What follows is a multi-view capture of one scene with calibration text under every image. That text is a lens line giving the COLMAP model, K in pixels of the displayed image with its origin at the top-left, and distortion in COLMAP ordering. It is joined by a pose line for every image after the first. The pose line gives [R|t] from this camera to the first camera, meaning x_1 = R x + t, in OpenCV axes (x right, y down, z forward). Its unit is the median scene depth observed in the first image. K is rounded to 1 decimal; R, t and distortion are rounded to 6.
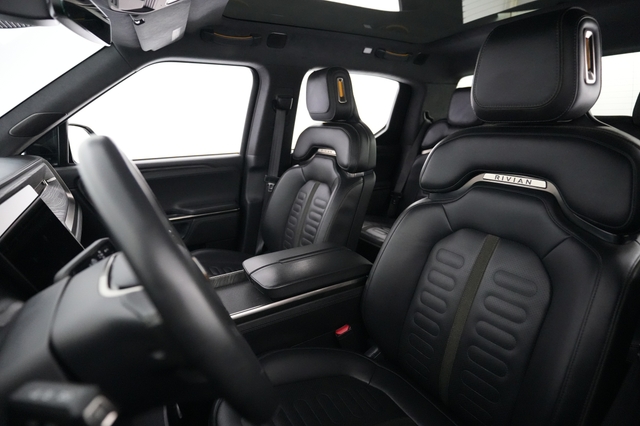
lens RADIAL K [[328.1, 0, 316.8], [0, 328.1, 214.2], [0, 0, 1]] dist [-0.001072, -0.000460]
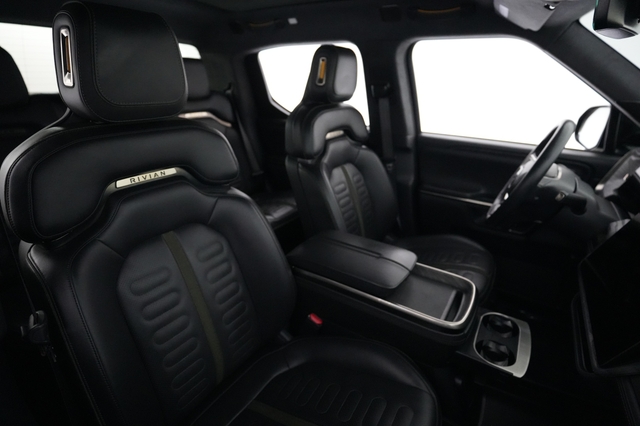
lens RADIAL K [[328.1, 0, 316.8], [0, 328.1, 214.2], [0, 0, 1]] dist [-0.001072, -0.000460]
pose [[-0.444178, -0.249346, 0.860542, -0.541692], [0.303608, 0.861772, 0.406413, -0.260365], [-0.842928, 0.441787, -0.307077, 0.926773]]
